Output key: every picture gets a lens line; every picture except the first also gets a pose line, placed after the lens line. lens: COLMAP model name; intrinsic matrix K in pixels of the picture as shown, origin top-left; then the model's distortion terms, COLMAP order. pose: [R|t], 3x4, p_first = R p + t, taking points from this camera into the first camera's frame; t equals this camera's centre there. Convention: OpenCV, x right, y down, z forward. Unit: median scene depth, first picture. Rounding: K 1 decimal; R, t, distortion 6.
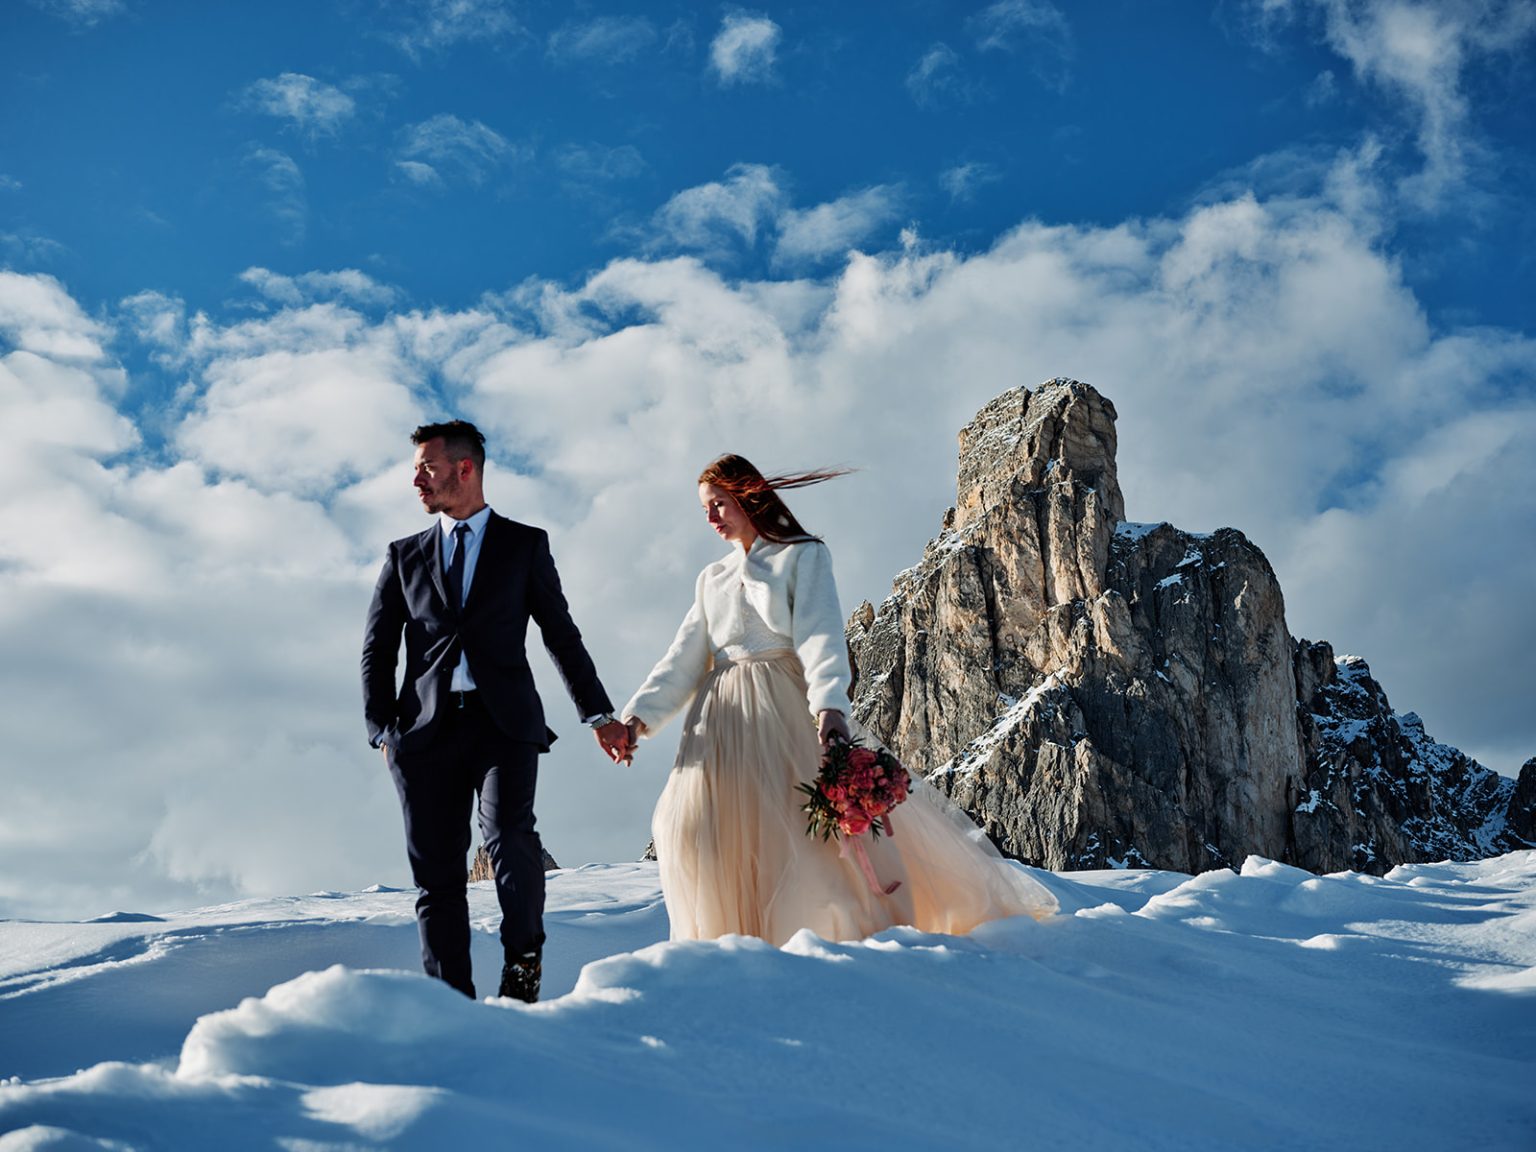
lens RADIAL K [[1712.1, 0, 755.9], [0, 1712.1, 561.0], [0, 0, 1]] dist [0.018558, 0.000000]
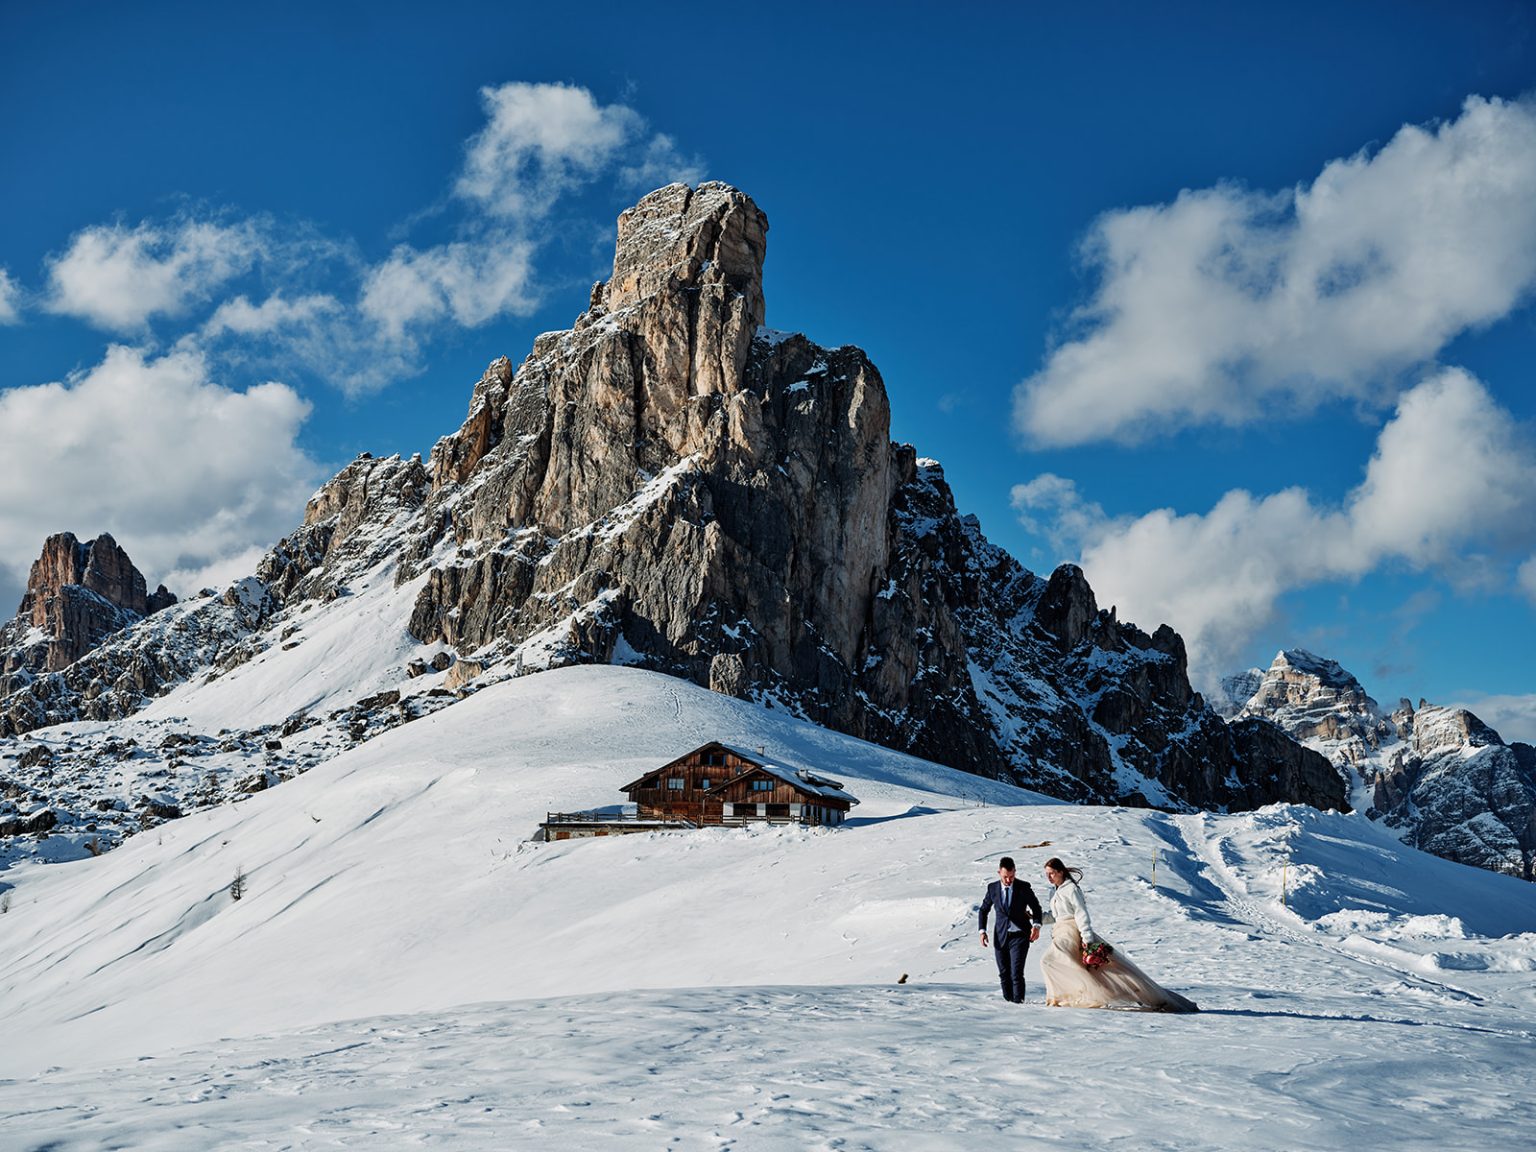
lens RADIAL K [[1712.1, 0, 746.0], [0, 1712.1, 561.1], [0, 0, 1]] dist [0.018558, 0.000000]
pose [[0.964261, 0.092170, 0.248405, -0.060282], [-0.130316, 0.981286, 0.141759, -0.030192], [-0.230691, -0.169064, 0.958227, -0.093323]]
